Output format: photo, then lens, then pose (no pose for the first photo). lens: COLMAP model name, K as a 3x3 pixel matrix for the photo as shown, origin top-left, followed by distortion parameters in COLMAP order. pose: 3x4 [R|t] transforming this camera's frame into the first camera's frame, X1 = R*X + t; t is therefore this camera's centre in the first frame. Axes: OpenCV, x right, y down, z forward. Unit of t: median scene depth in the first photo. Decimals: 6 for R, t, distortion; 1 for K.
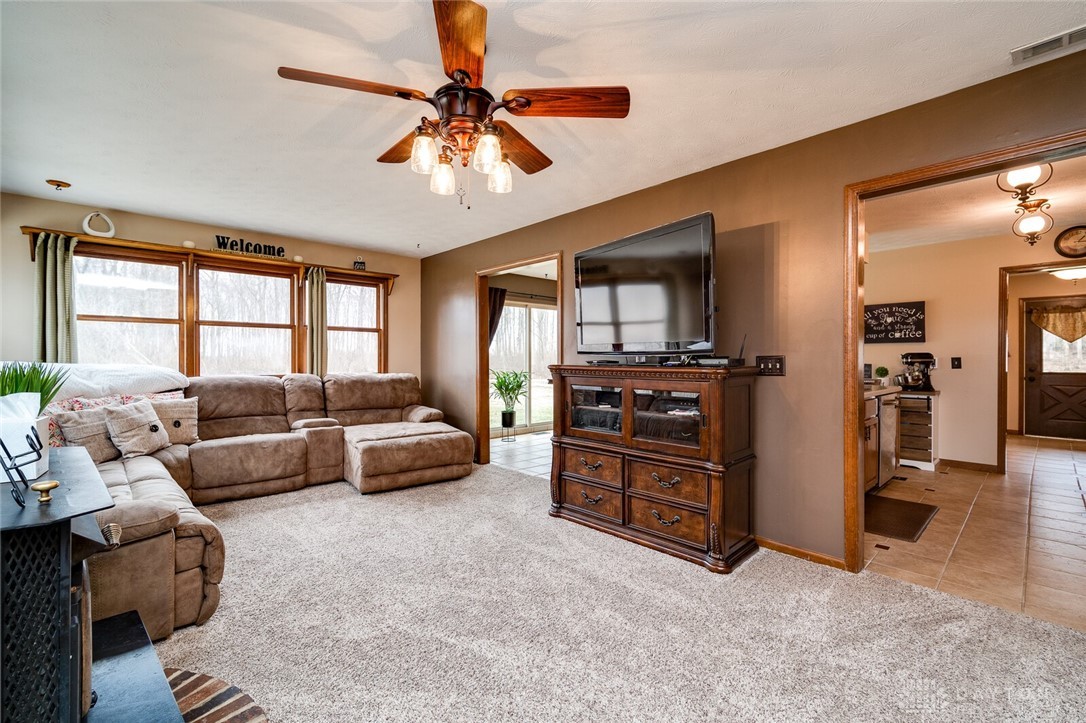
lens RADIAL K [[464.9, 0, 543.0], [0, 464.9, 361.5], [0, 0, 1]] dist [0.000359, -0.000114]
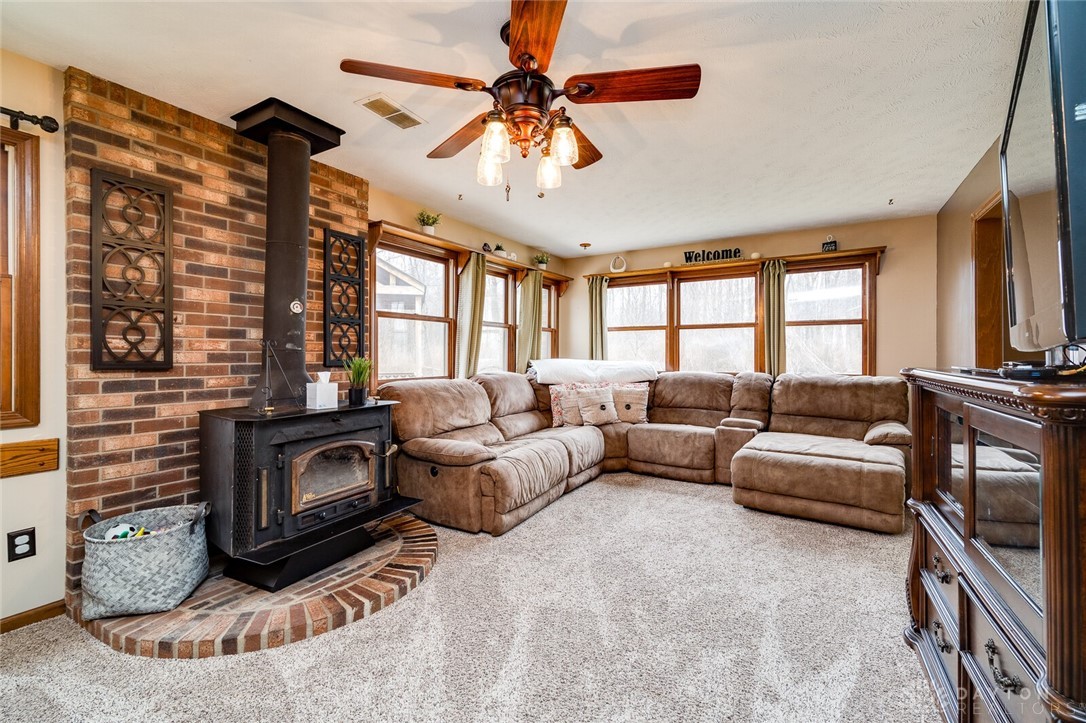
lens RADIAL K [[464.9, 0, 543.0], [0, 464.9, 361.5], [0, 0, 1]] dist [0.000359, -0.000114]
pose [[0.288153, 0.009747, -0.957535, 0.326025], [-0.005755, 0.999948, 0.008447, -0.002642], [0.957567, 0.003077, 0.288194, 0.322713]]
